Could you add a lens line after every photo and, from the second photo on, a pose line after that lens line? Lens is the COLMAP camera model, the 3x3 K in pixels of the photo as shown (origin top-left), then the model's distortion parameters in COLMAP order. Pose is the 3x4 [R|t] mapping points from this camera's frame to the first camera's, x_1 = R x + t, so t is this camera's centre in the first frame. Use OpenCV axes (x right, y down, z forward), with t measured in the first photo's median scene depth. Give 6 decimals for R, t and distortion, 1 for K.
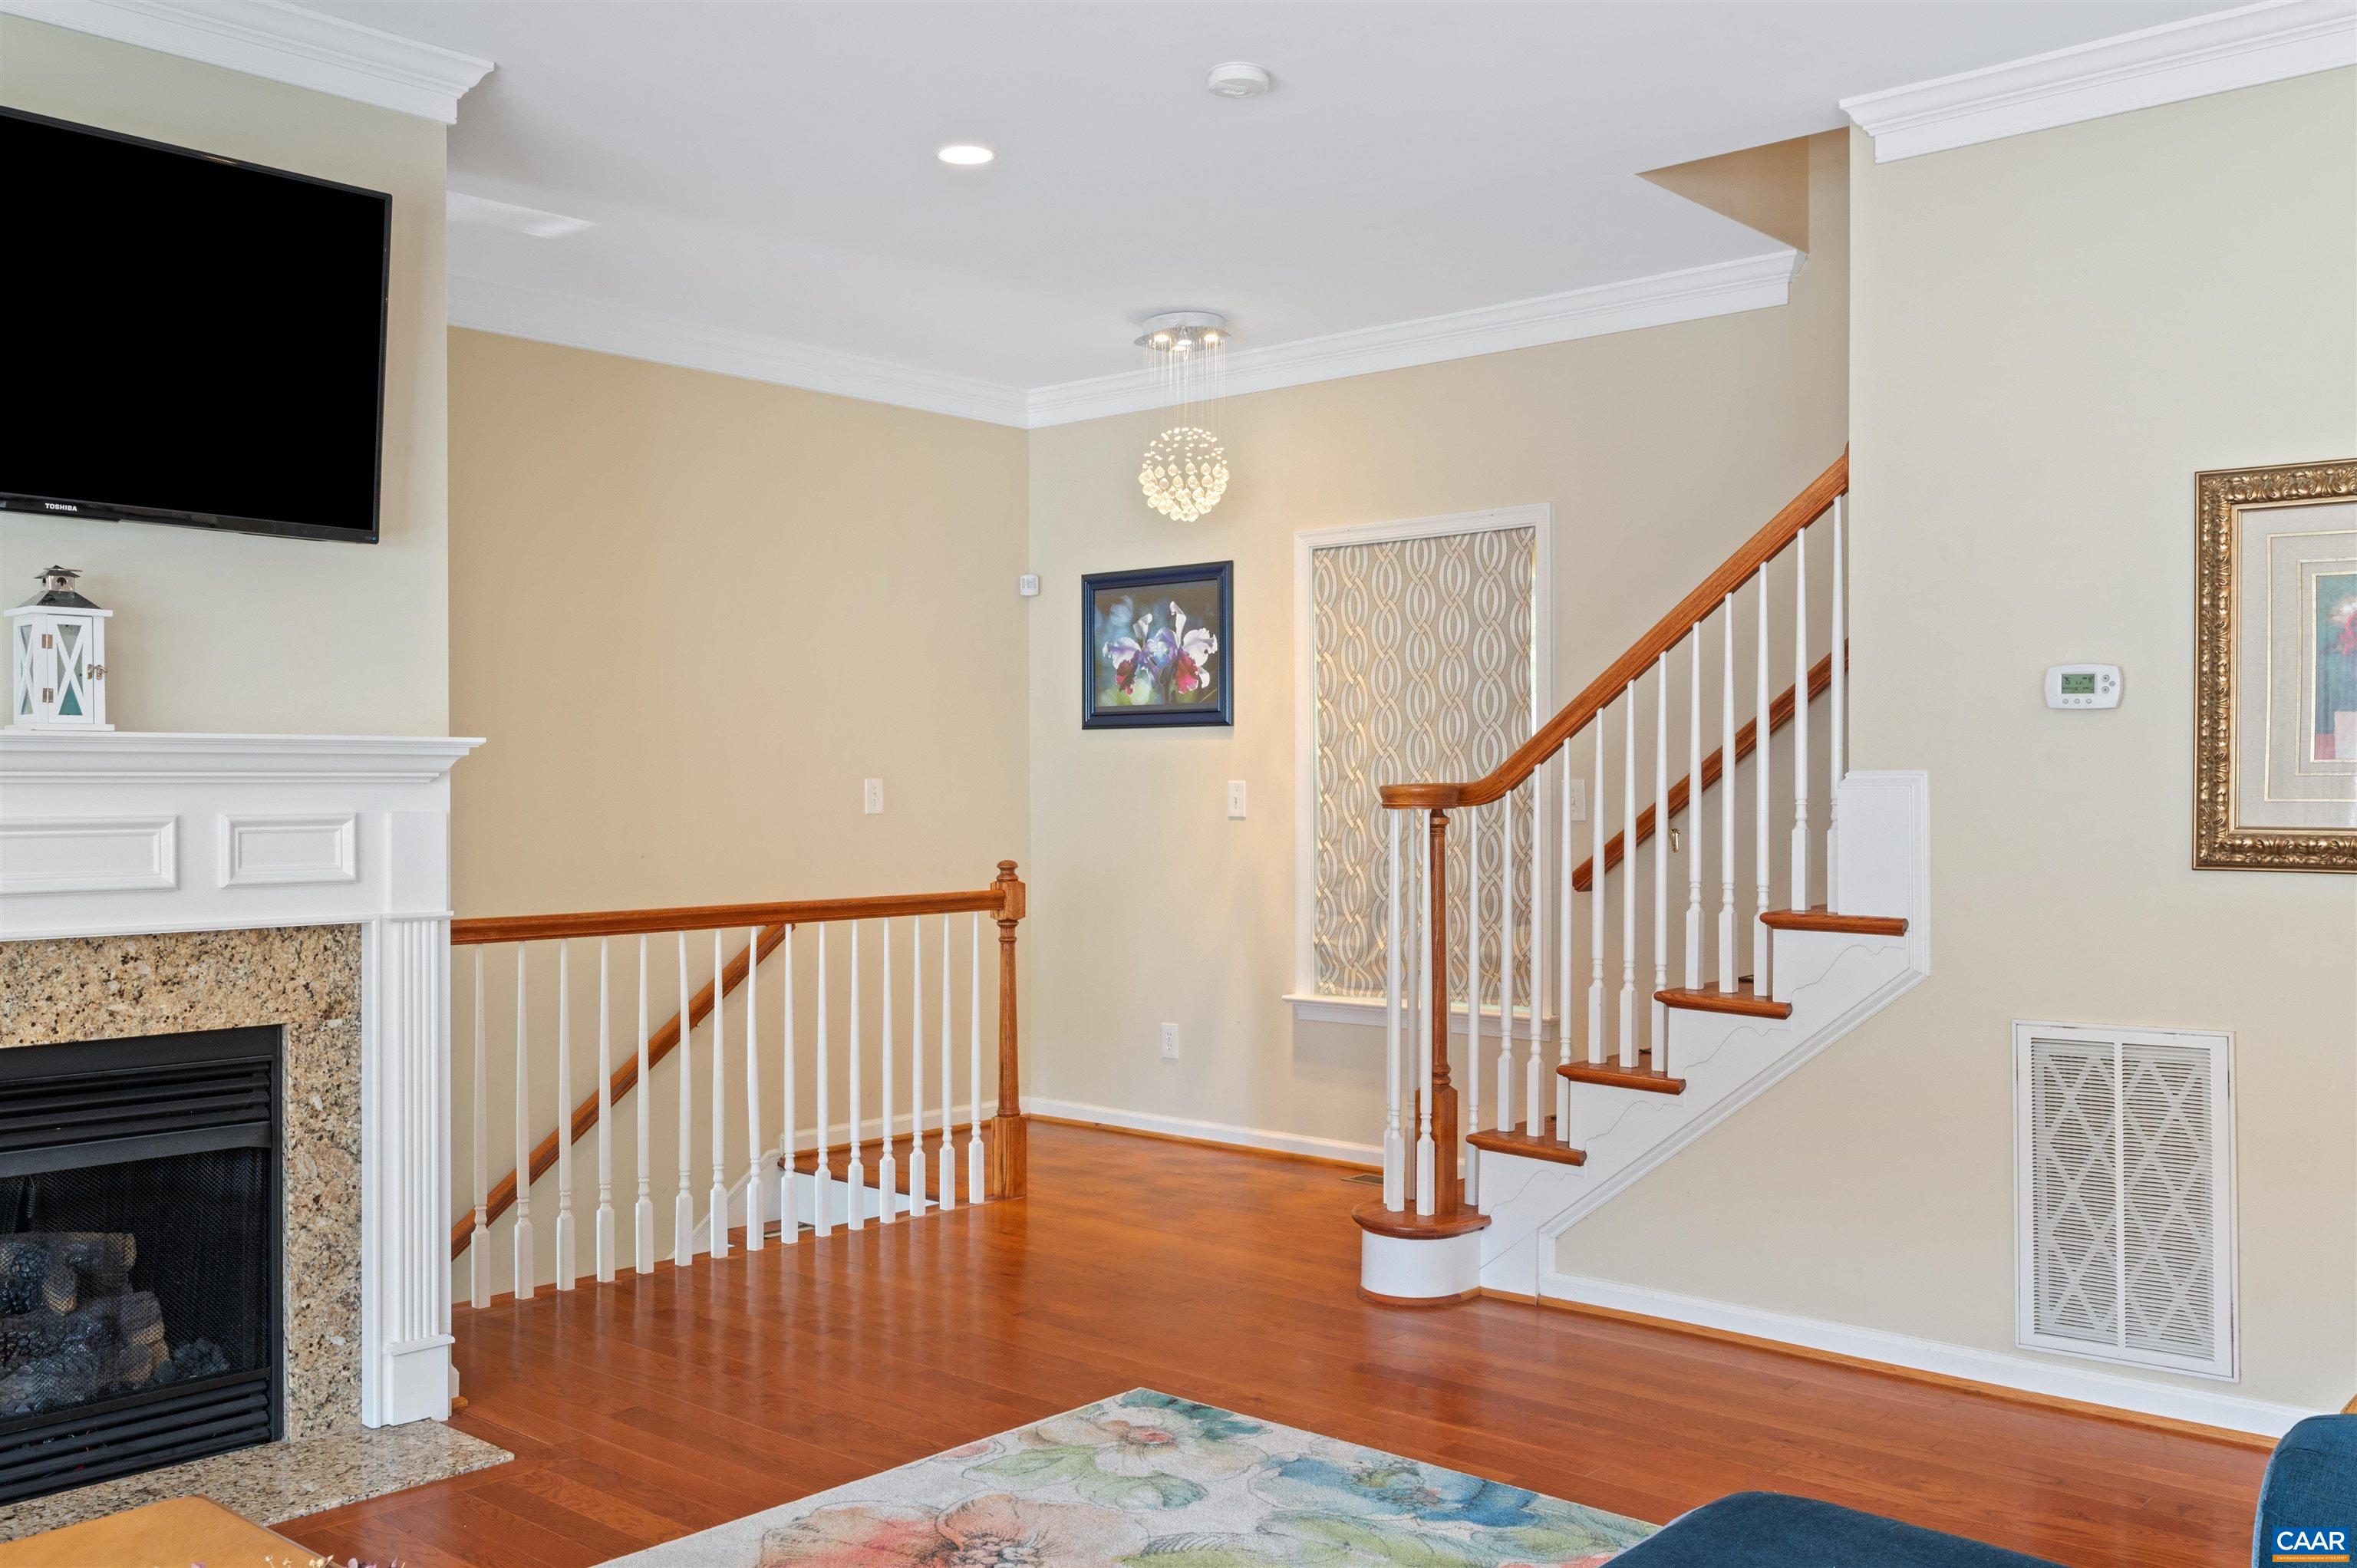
lens RADIAL K [[2041.6, 0, 1176.1], [0, 2041.6, 788.6], [0, 0, 1]] dist [-0.005326, 0.002312]
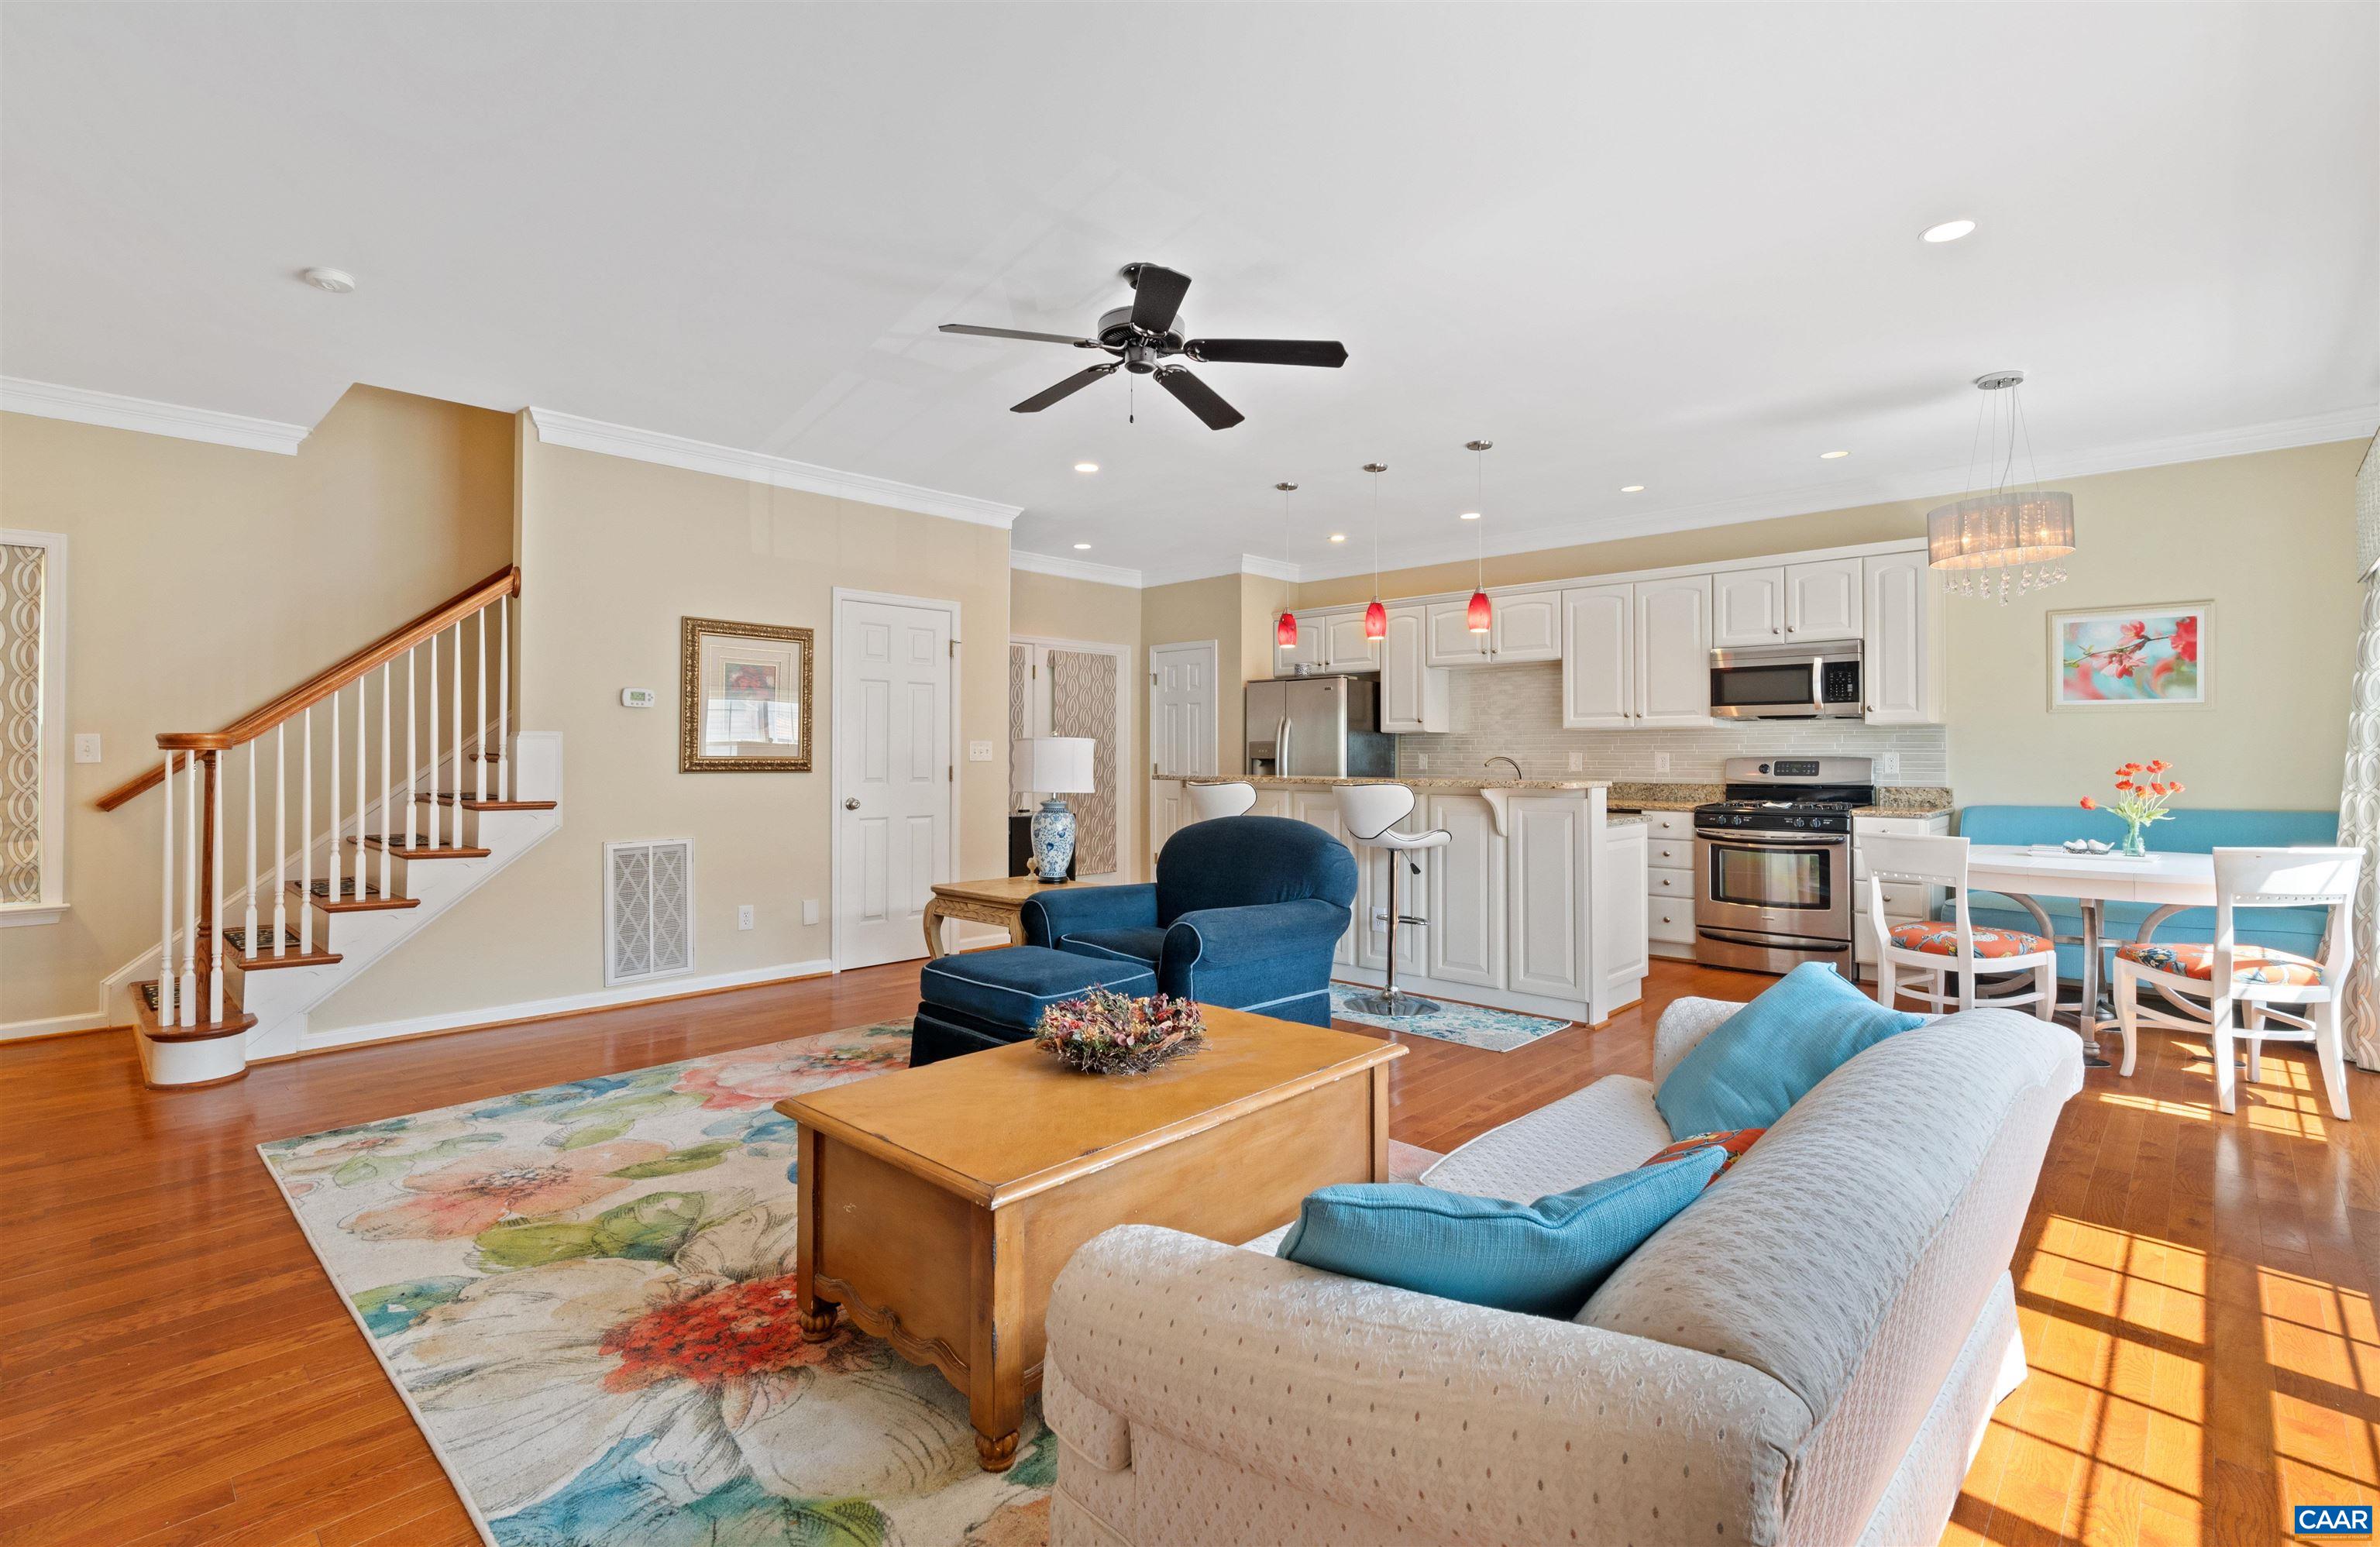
lens RADIAL K [[1087.3, 0, 1162.1], [0, 1087.3, 740.6], [0, 0, 1]] dist [0.000286, 0.000012]
pose [[0.041434, 0.016006, 0.999013, -0.775435], [0.001945, 0.999868, -0.016100, 0.020973], [-0.999139, 0.002610, 0.041397, 0.331420]]
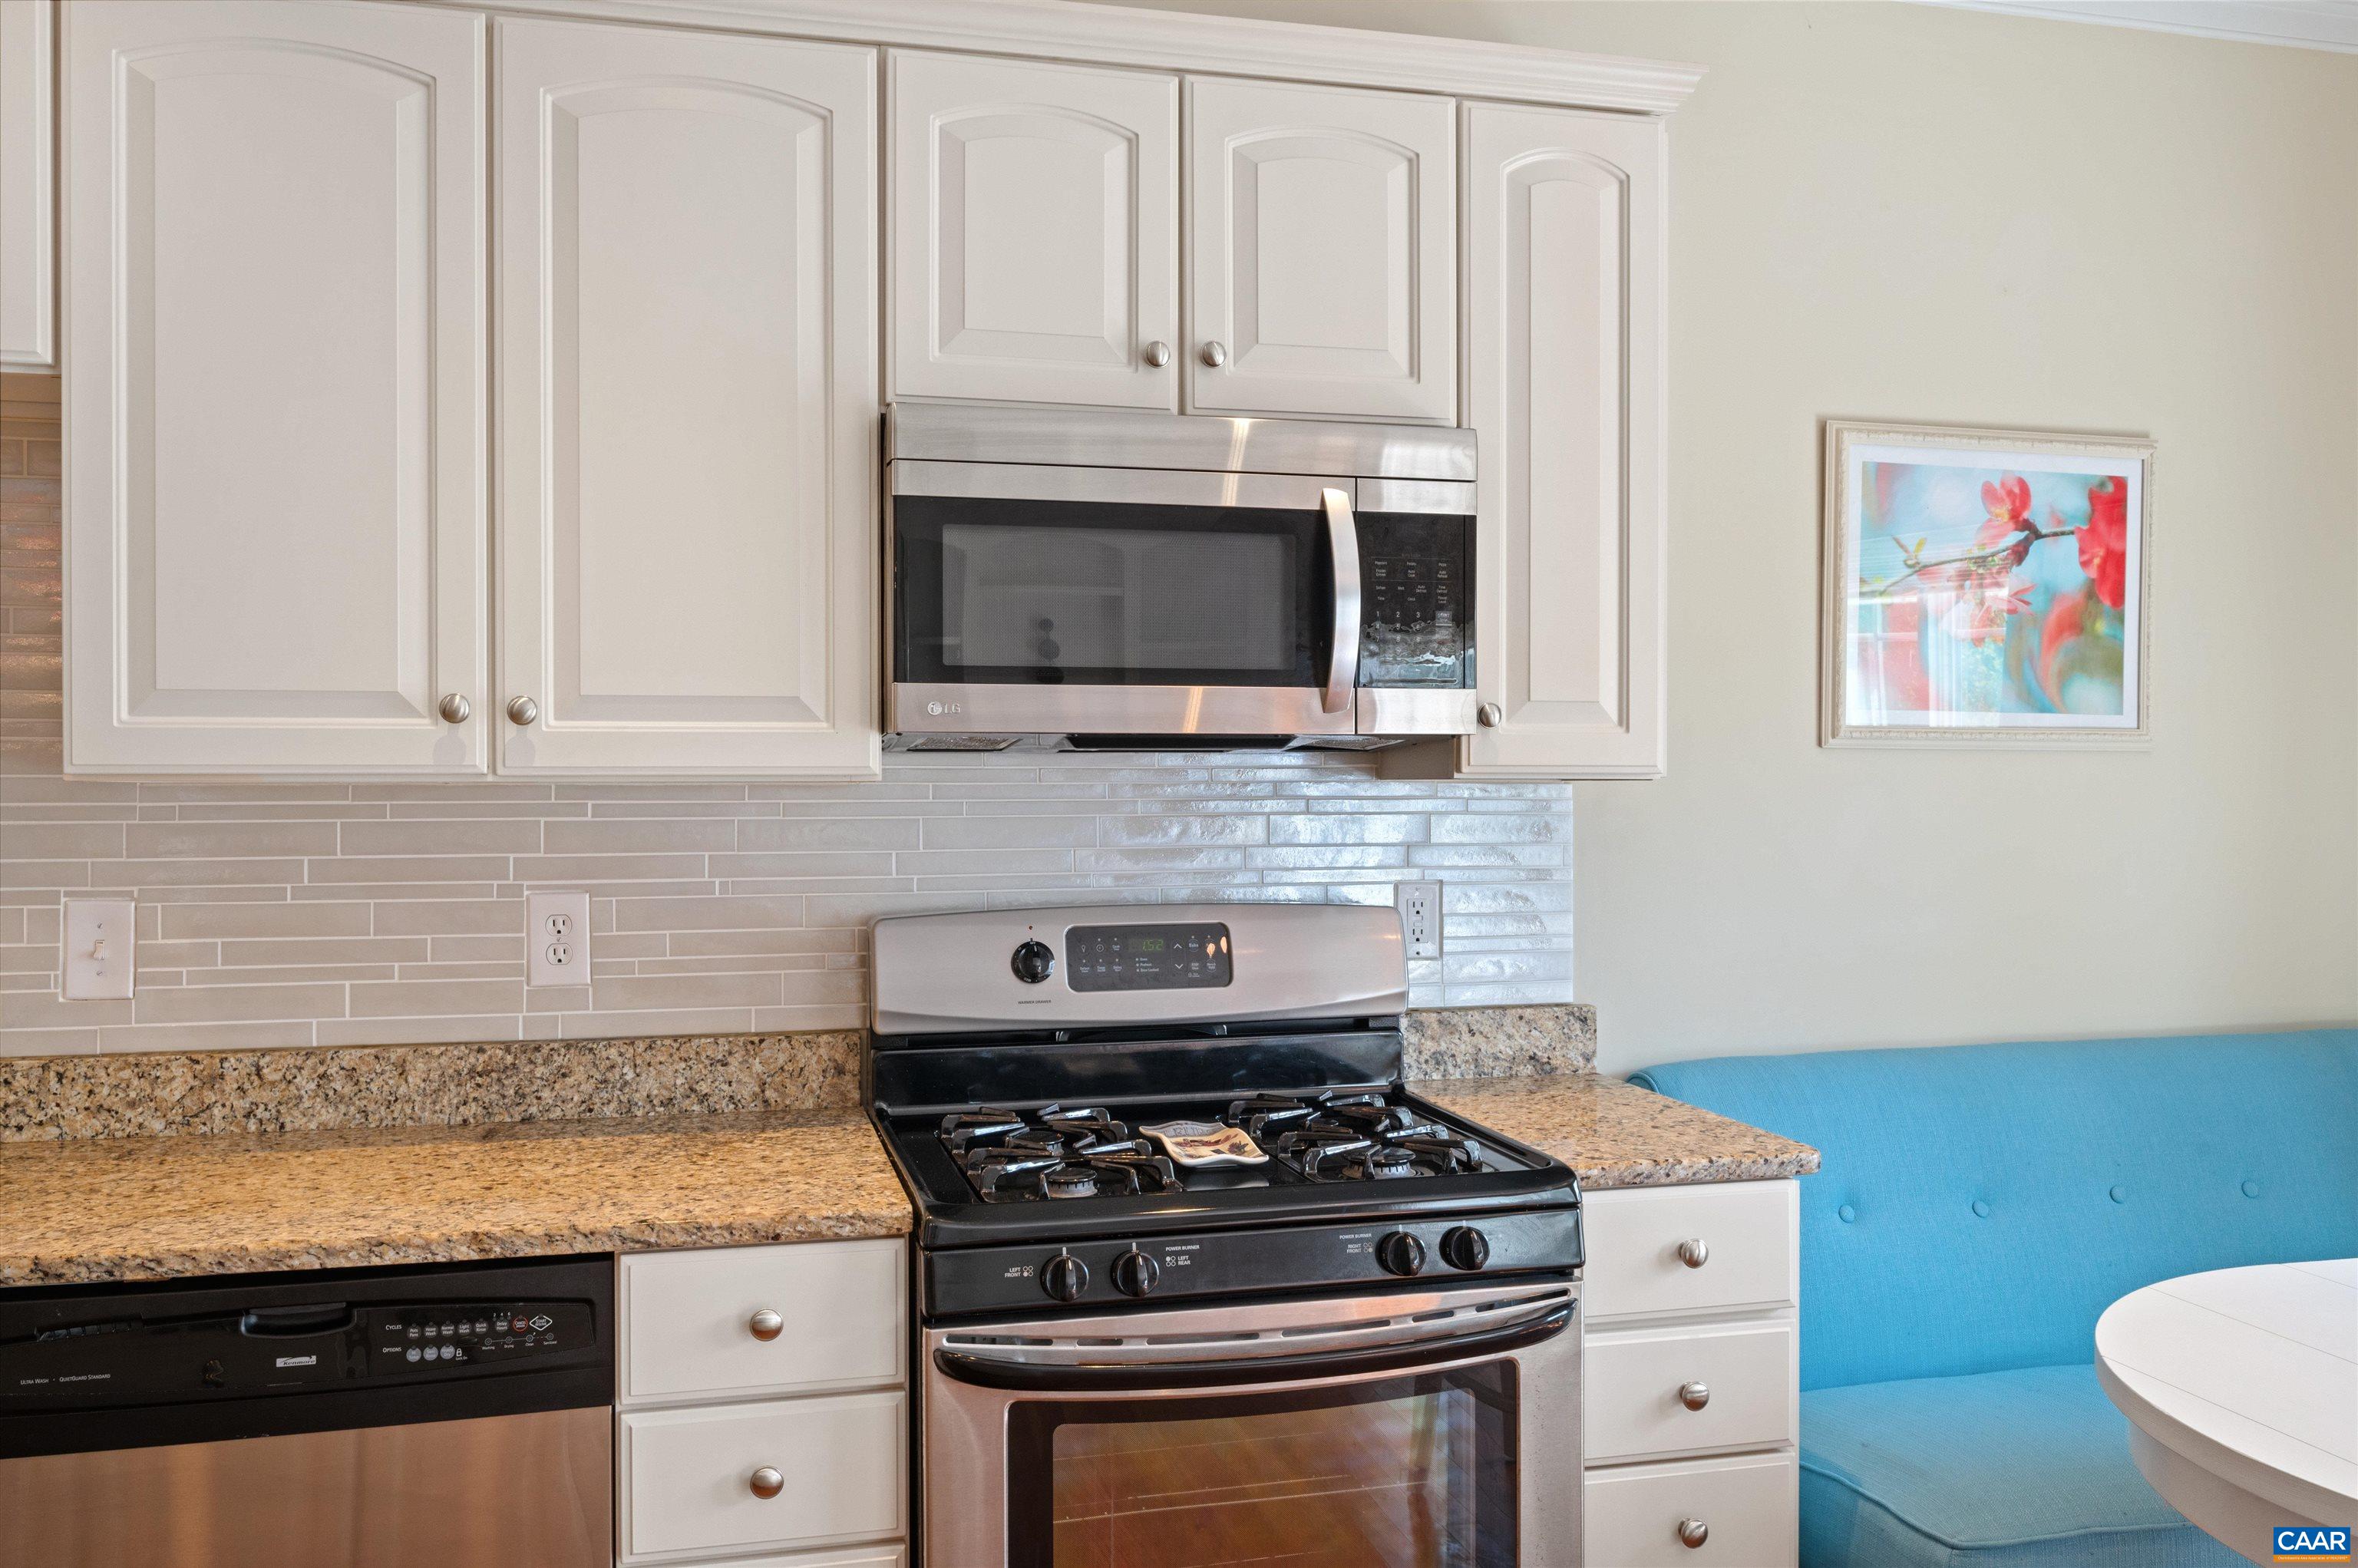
lens RADIAL K [[1908.5, 0, 1184.4], [0, 1908.5, 789.6], [0, 0, 1]] dist [-0.003863, -0.002302]
pose [[-0.827370, 0.003683, 0.561645, 0.393871], [0.005376, 0.999985, 0.001363, -0.018606], [-0.561631, 0.004147, -0.827377, 0.034378]]
